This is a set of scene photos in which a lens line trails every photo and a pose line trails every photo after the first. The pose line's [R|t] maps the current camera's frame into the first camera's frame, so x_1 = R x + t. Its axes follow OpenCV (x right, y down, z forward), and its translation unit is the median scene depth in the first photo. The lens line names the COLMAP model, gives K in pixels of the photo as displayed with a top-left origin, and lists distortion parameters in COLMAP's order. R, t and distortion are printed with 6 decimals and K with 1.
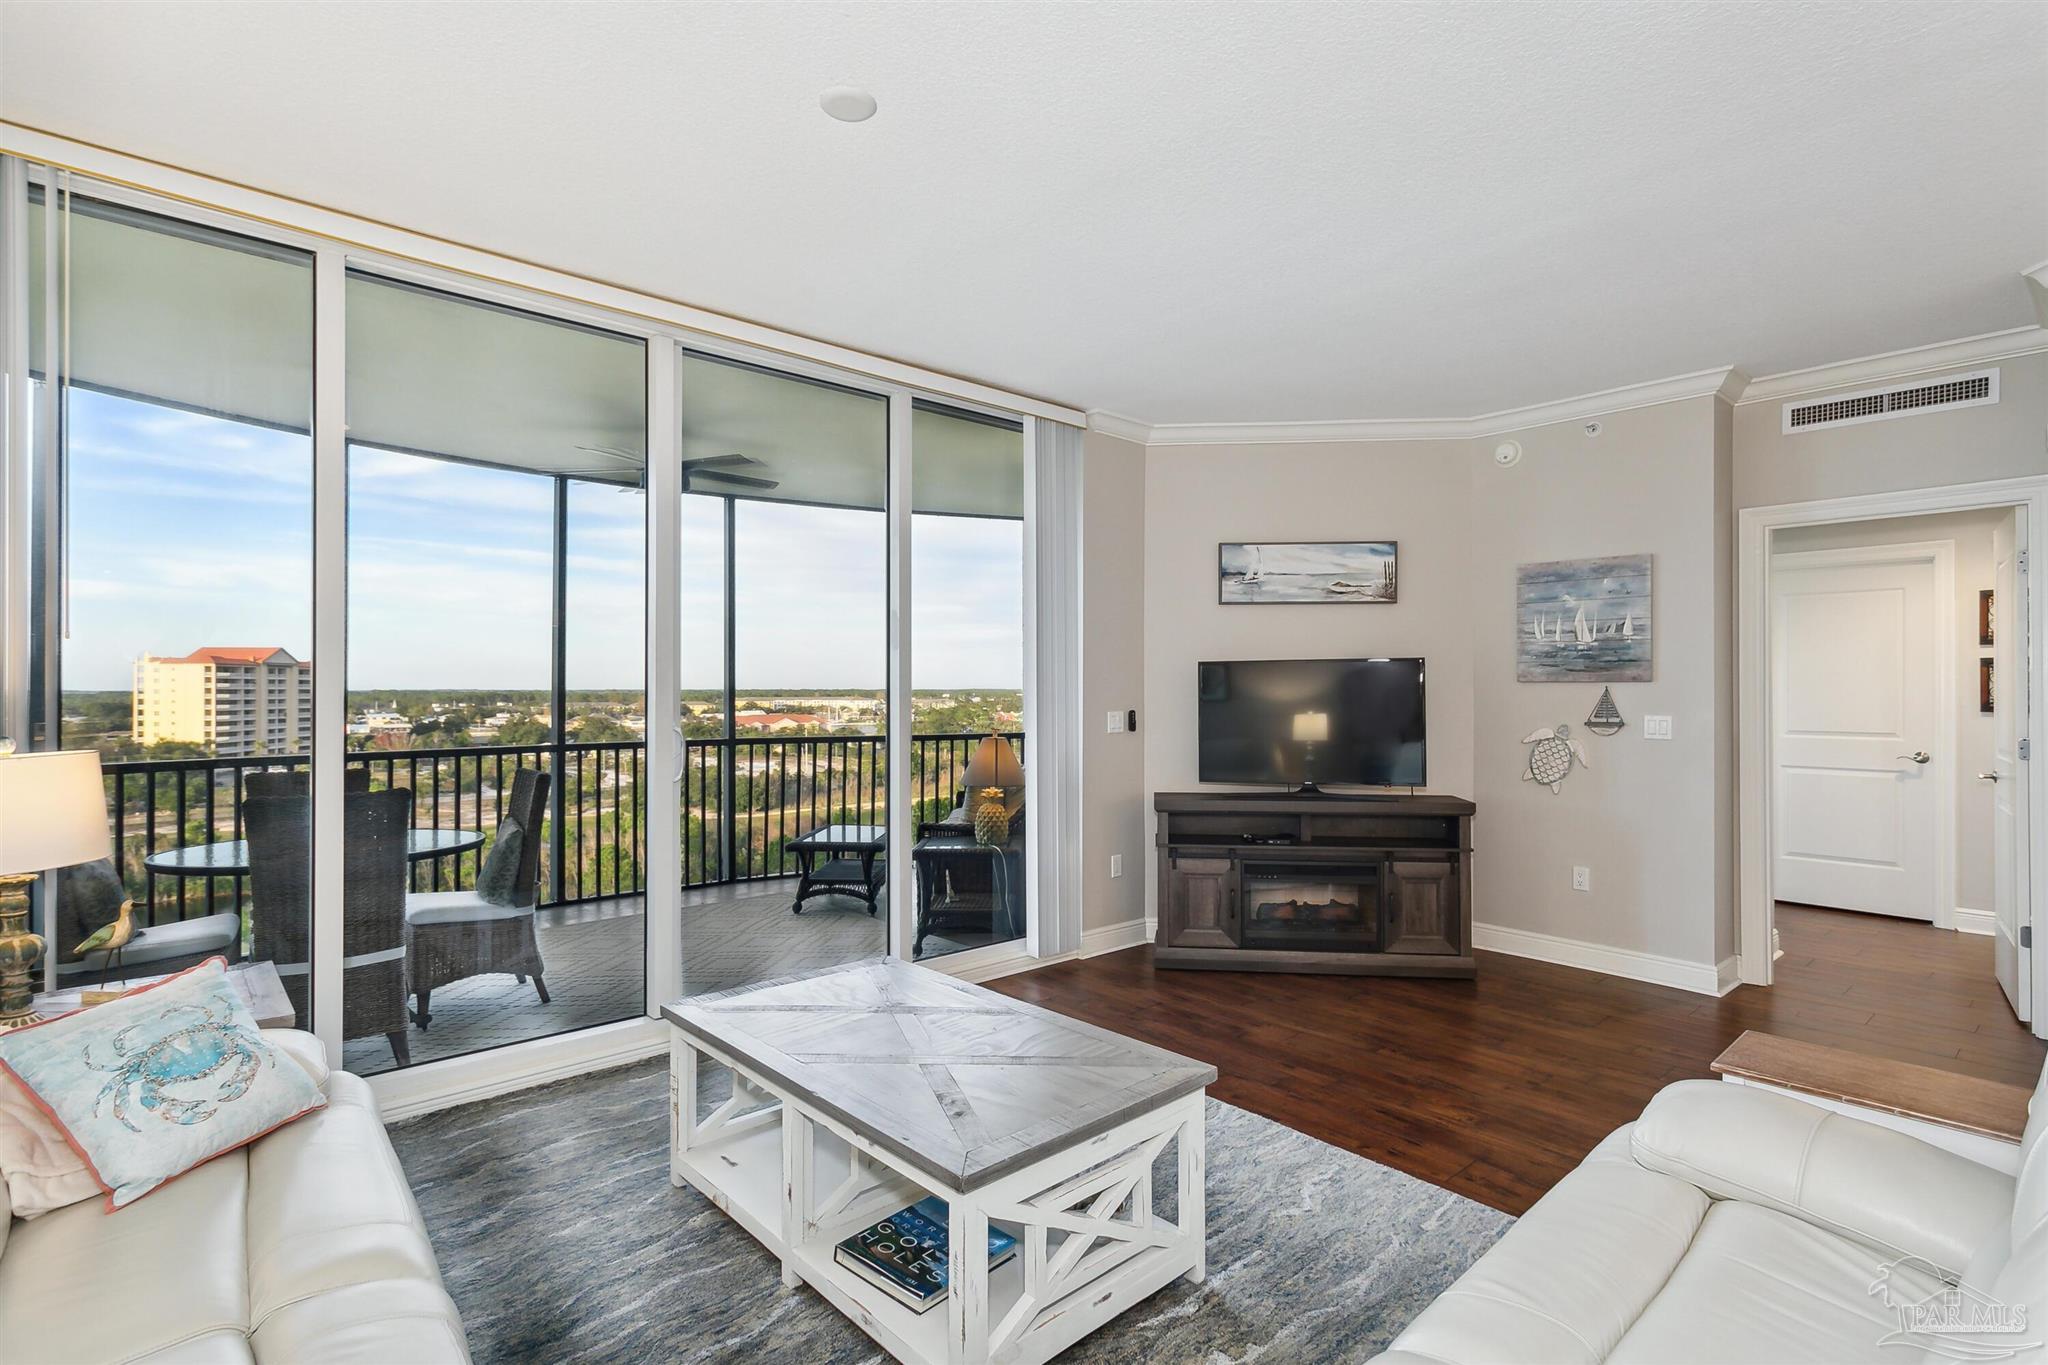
lens RADIAL K [[979.7, 0, 1032.2], [0, 979.7, 686.1], [0, 0, 1]] dist [-0.001561, -0.000841]
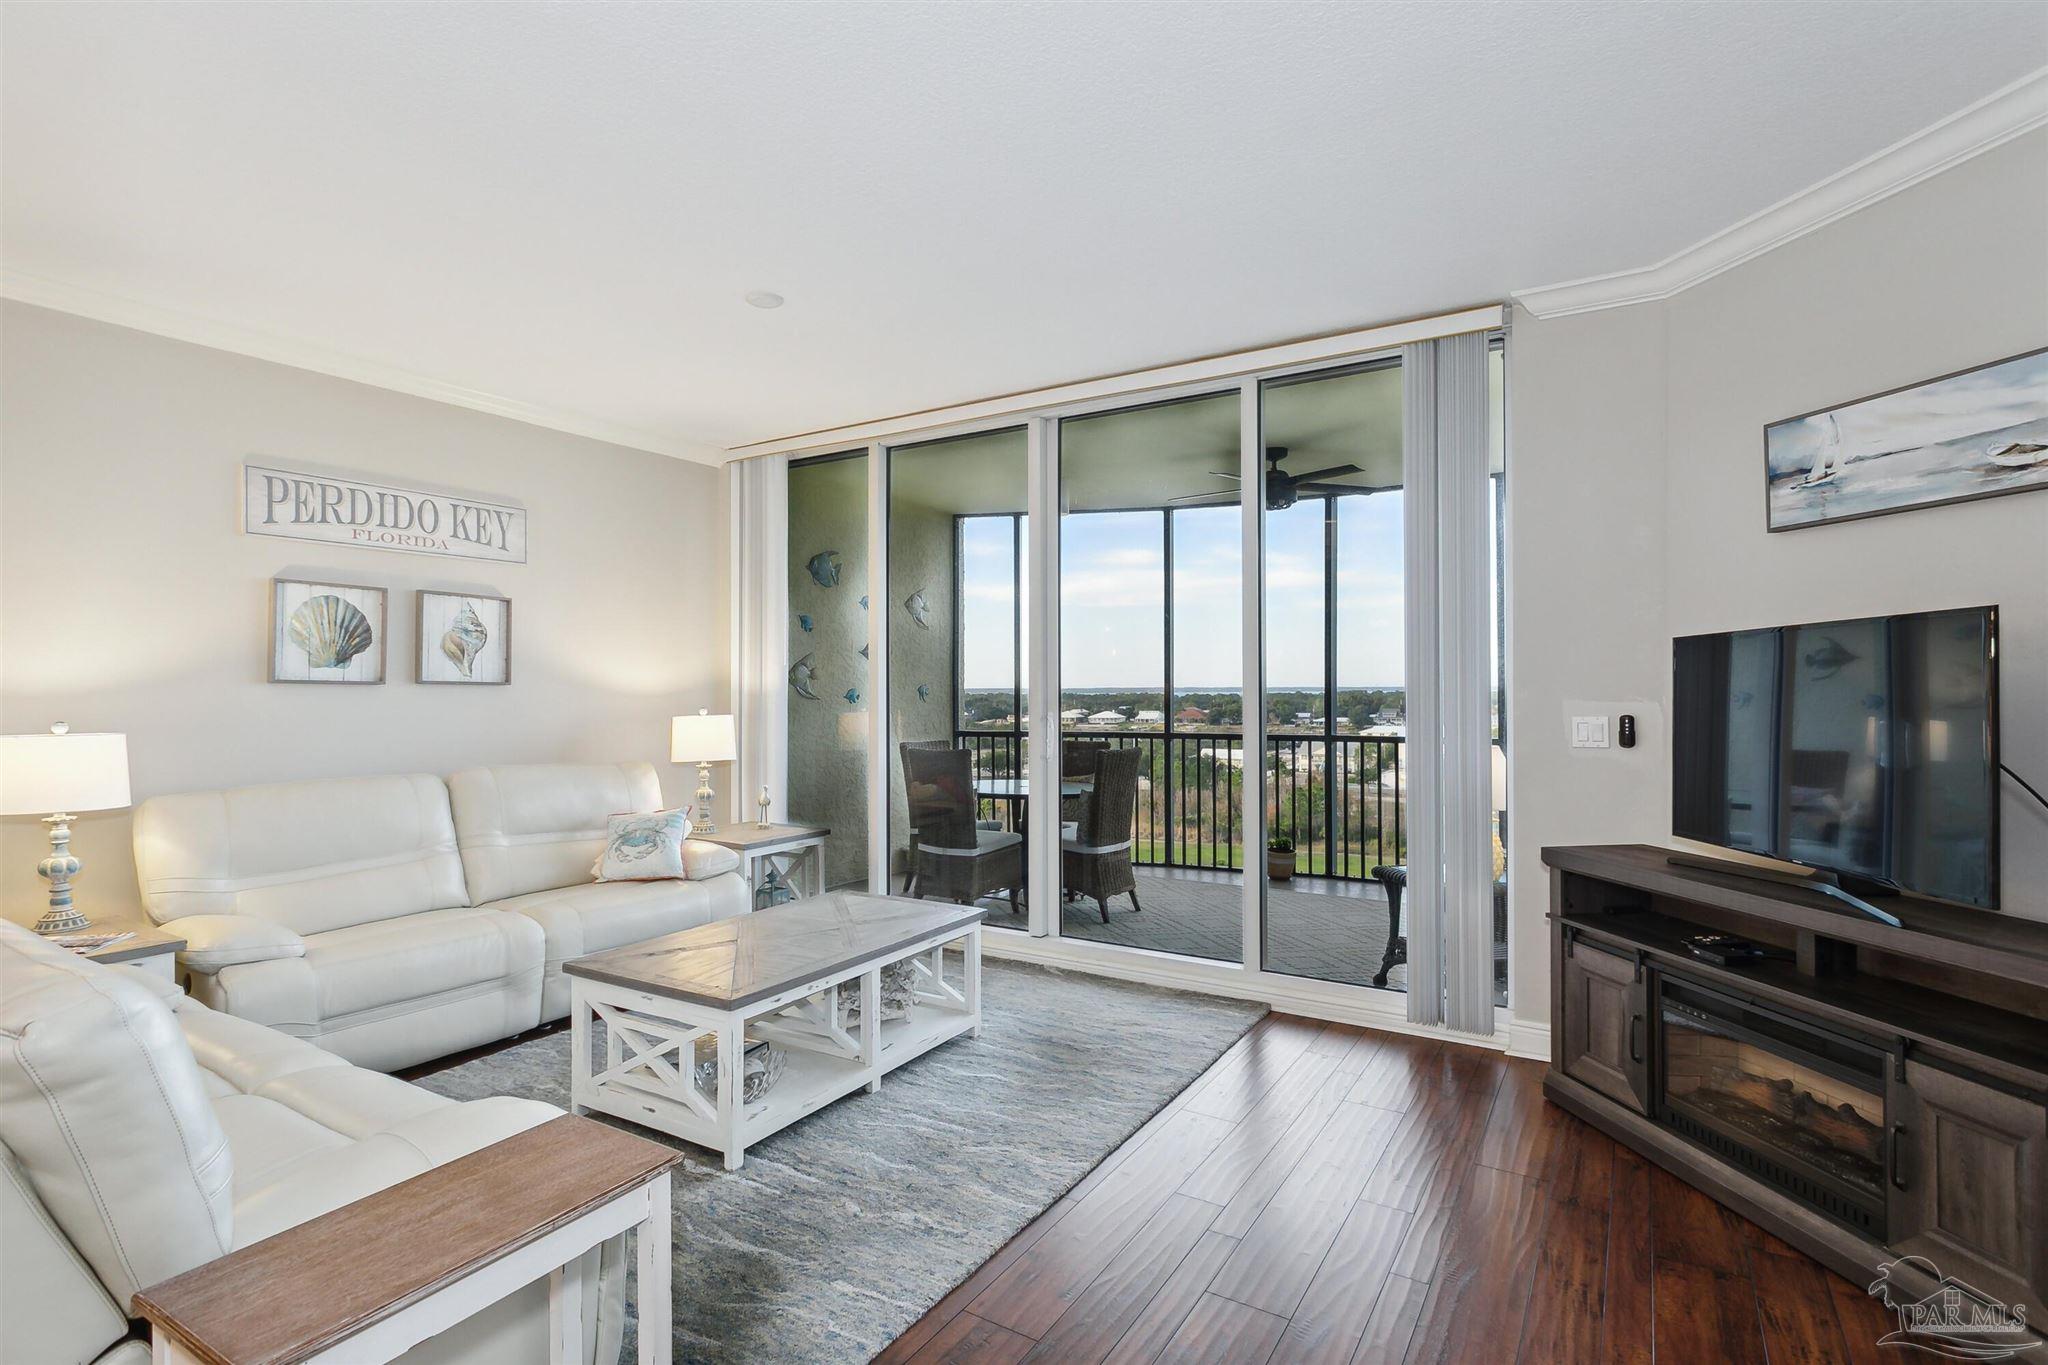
lens RADIAL K [[993.9, 0, 1022.6], [0, 993.9, 687.5], [0, 0, 1]] dist [0.004521, 0.001032]
pose [[0.278986, -0.002167, -0.960293, 0.651701], [0.010544, 0.999944, 0.000807, 0.001198], [0.960237, -0.010351, 0.278993, 0.441951]]
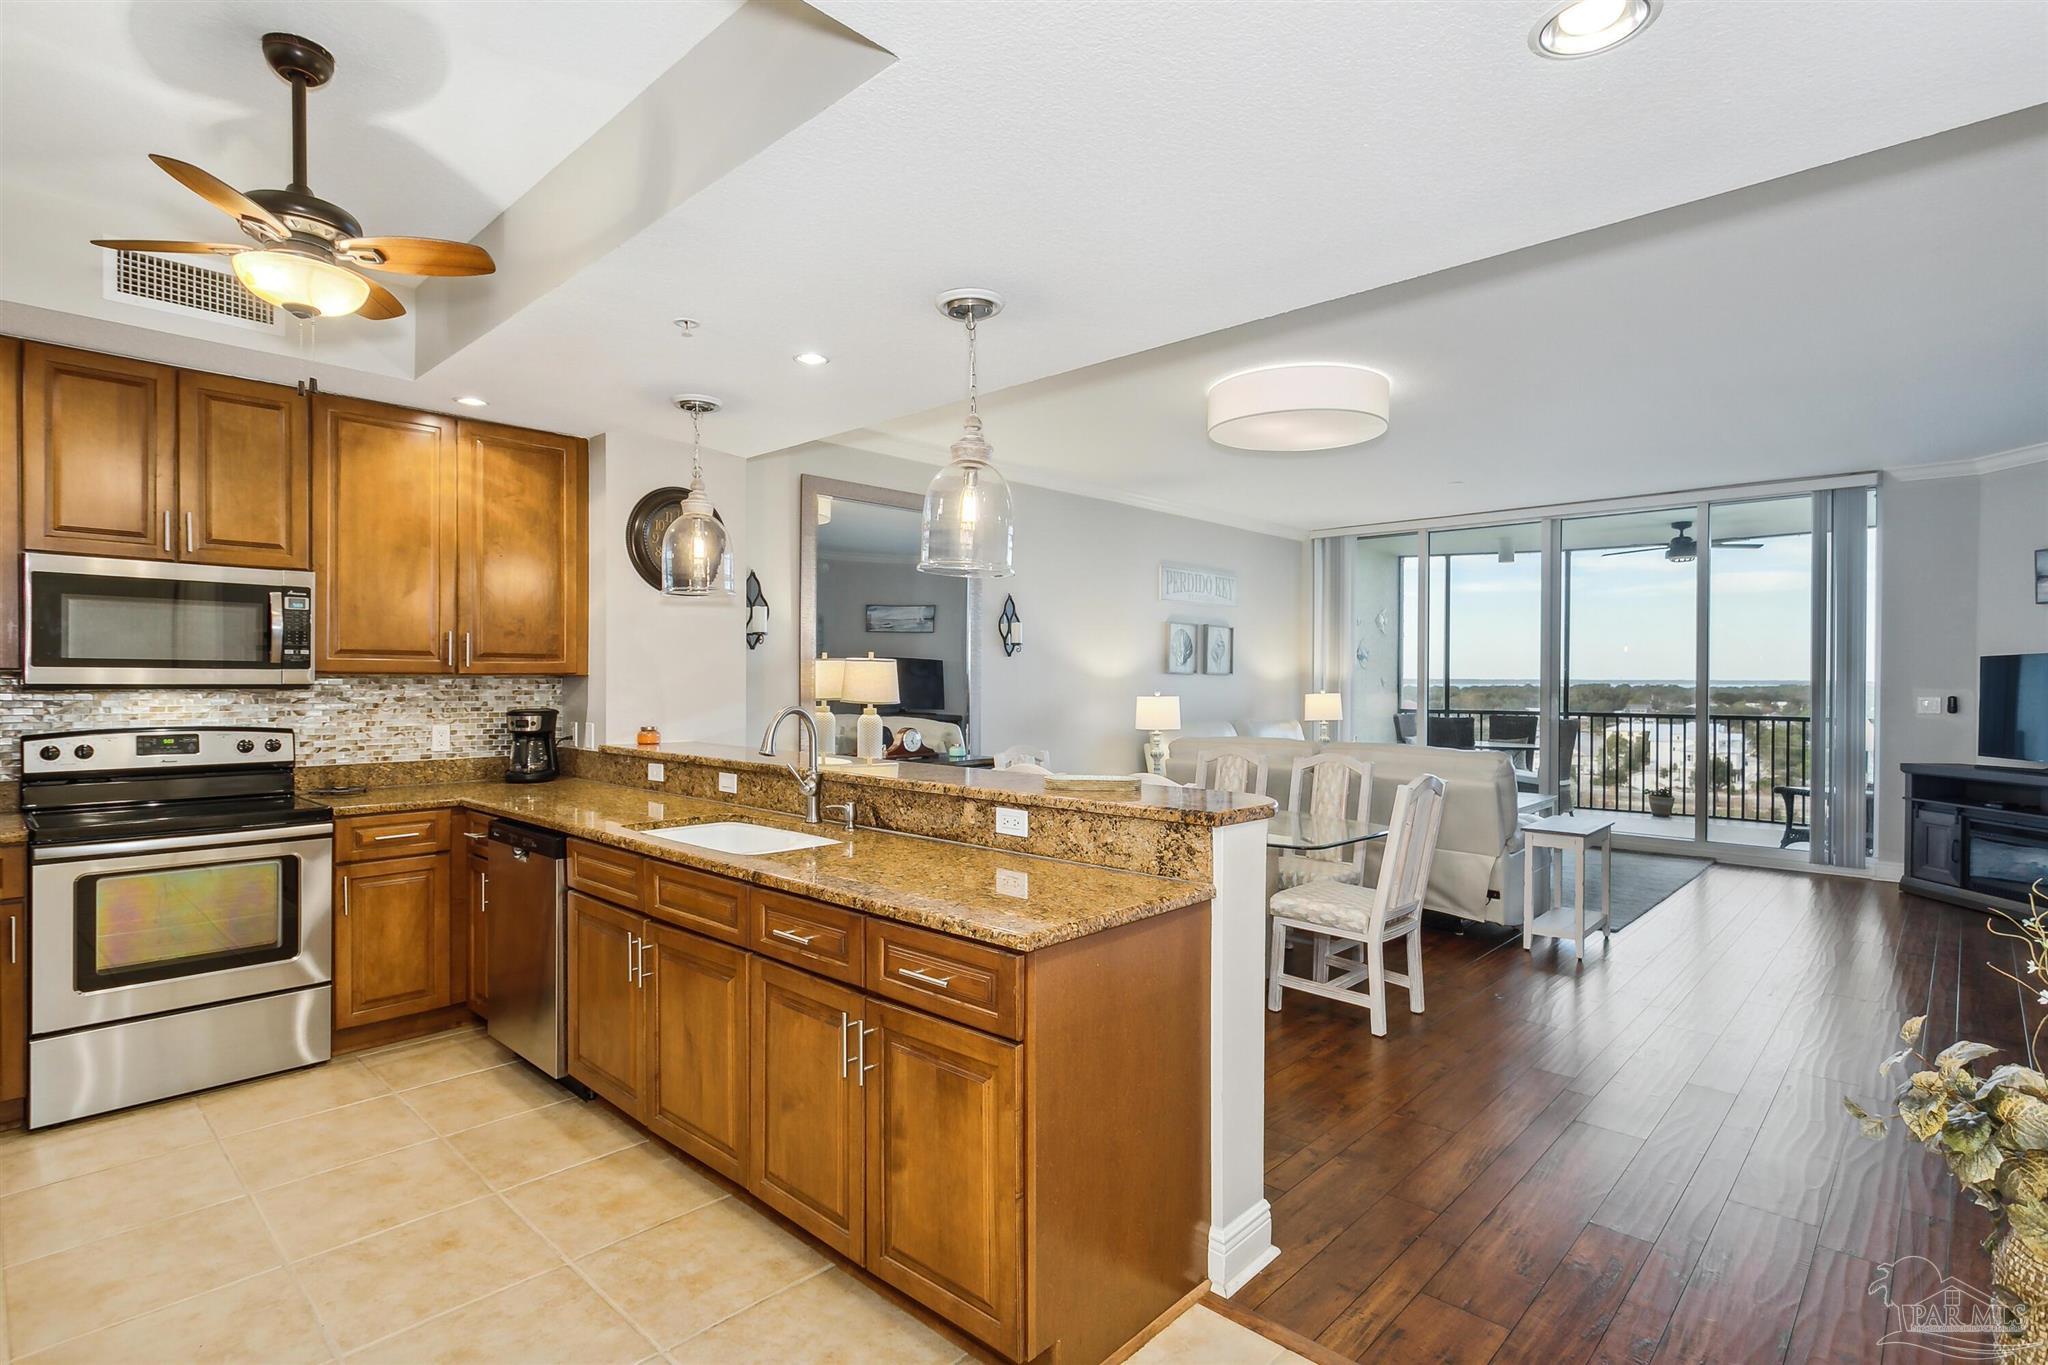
lens RADIAL K [[993.9, 0, 1022.6], [0, 993.9, 687.5], [0, 0, 1]] dist [0.004521, 0.001032]
pose [[0.077610, 0.009936, -0.996934, 1.308380], [0.002065, 0.999947, 0.010127, -0.001789], [0.996982, -0.002845, 0.077585, -0.272793]]
